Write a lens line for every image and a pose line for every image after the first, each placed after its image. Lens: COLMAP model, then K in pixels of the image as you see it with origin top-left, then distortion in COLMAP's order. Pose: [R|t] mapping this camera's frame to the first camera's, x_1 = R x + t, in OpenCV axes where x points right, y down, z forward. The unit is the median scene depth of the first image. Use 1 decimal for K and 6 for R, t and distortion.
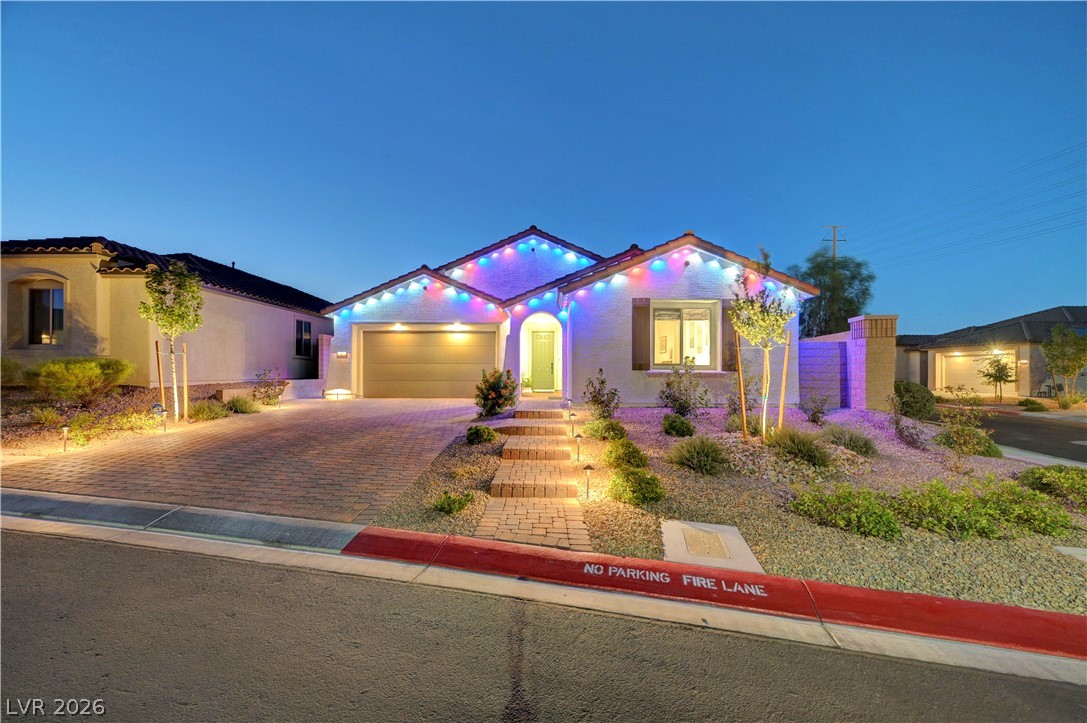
lens RADIAL K [[433.3, 0, 543.2], [0, 433.3, 371.8], [0, 0, 1]] dist [-0.001835, -0.000013]
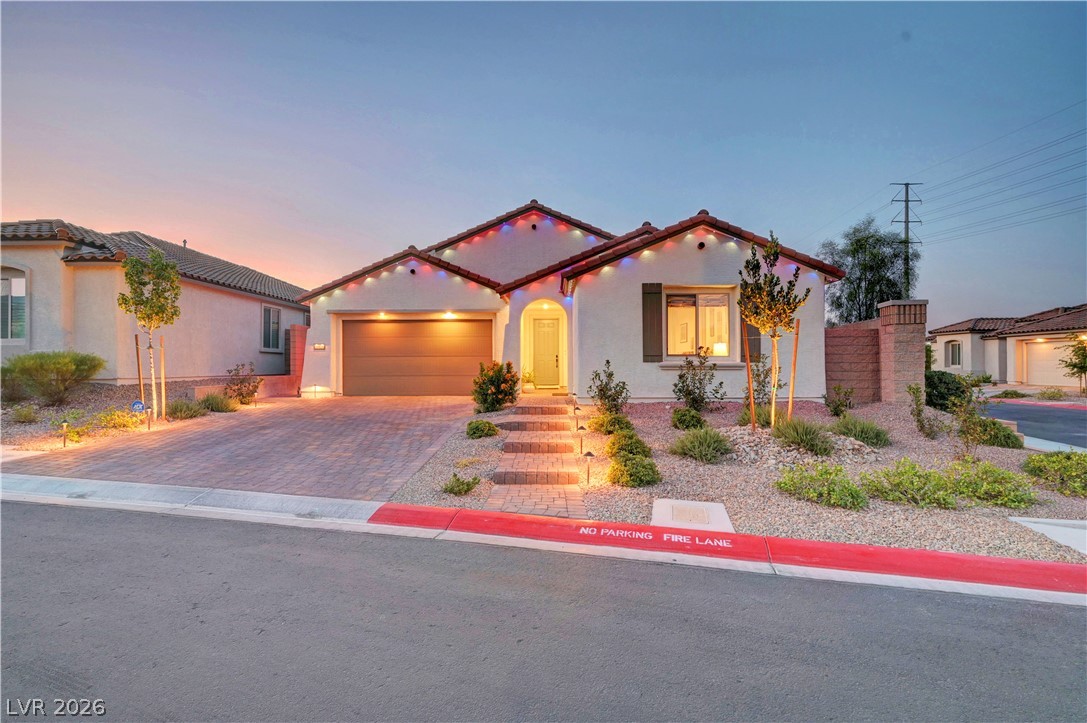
lens RADIAL K [[544.4, 0, 544.8], [0, 544.4, 364.8], [0, 0, 1]] dist [-0.002652, -0.000267]
pose [[0.999954, -0.007814, -0.005607, 0.003781], [0.007795, 0.999964, -0.003370, 0.004484], [0.005633, 0.003326, 0.999979, -0.150201]]
